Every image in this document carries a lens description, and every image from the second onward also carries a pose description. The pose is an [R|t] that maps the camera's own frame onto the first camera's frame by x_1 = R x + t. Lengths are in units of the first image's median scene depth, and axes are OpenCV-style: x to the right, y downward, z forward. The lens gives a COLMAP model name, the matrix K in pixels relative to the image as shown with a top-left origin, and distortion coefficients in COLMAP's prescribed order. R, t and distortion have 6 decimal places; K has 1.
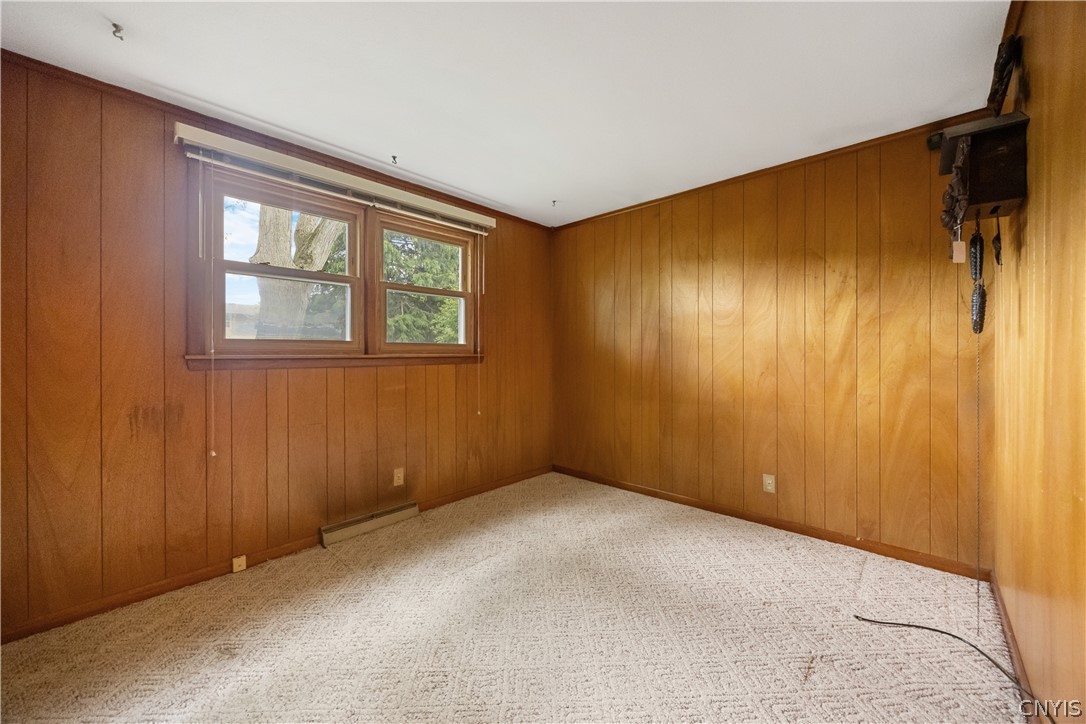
lens RADIAL K [[414.0, 0, 546.8], [0, 414.0, 352.2], [0, 0, 1]] dist [-0.014713, 0.000019]
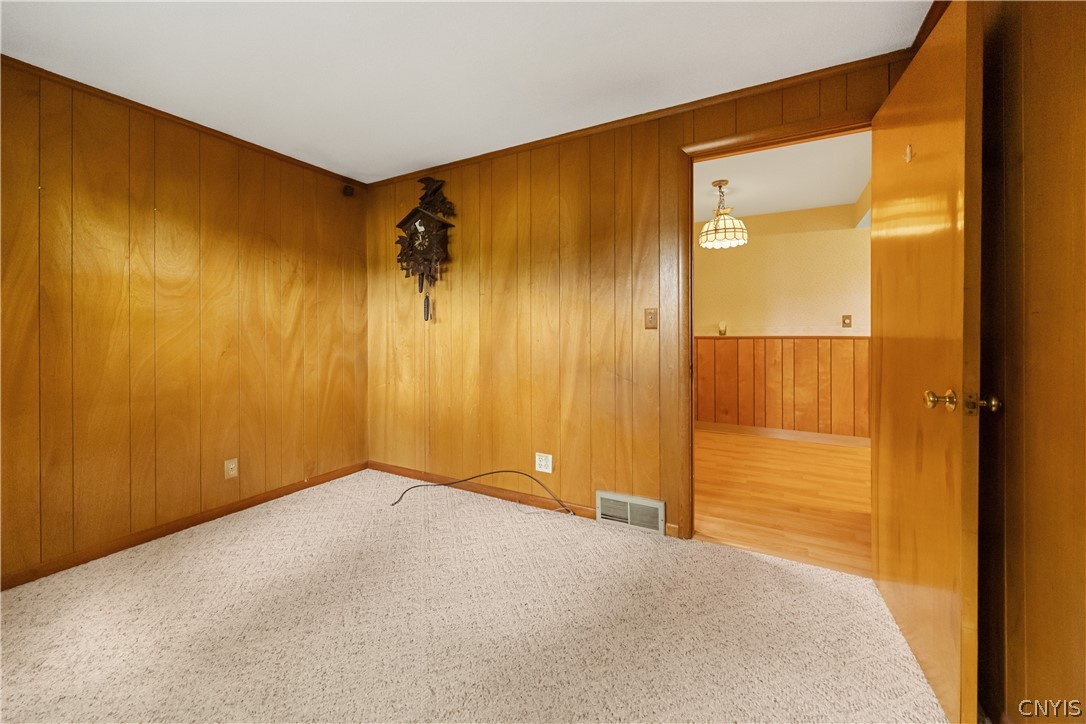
lens RADIAL K [[419.6, 0, 548.5], [0, 419.6, 333.8], [0, 0, 1]] dist [-0.014324, 0.000110]
pose [[-0.257089, -0.001971, 0.966386, -0.611508], [0.002379, 0.999994, 0.002673, 0.008569], [-0.966385, 0.002986, -0.257083, 0.577391]]
